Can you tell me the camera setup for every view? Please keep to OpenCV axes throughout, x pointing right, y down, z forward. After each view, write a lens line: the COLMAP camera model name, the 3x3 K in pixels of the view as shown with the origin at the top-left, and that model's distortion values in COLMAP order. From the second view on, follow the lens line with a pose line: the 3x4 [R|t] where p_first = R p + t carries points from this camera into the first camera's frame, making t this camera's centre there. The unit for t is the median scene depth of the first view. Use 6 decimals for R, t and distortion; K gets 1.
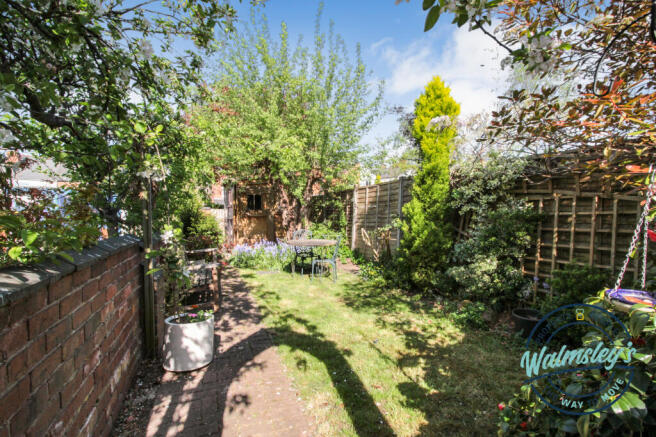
lens RADIAL K [[312.9, 0, 329.1], [0, 312.9, 221.7], [0, 0, 1]] dist [-0.014395, -0.000539]
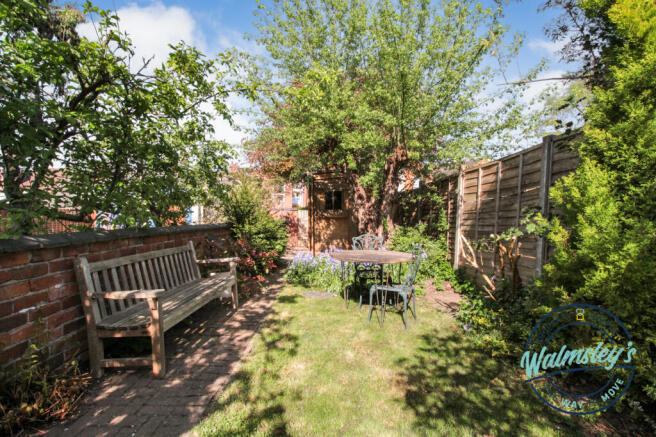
lens RADIAL K [[312.9, 0, 329.1], [0, 312.9, 221.7], [0, 0, 1]] dist [-0.014395, -0.000539]
pose [[0.929677, 0.009567, -0.368251, 0.081187], [-0.015660, 0.999785, -0.013559, 0.008456], [0.368042, 0.018372, 0.929628, 0.367676]]
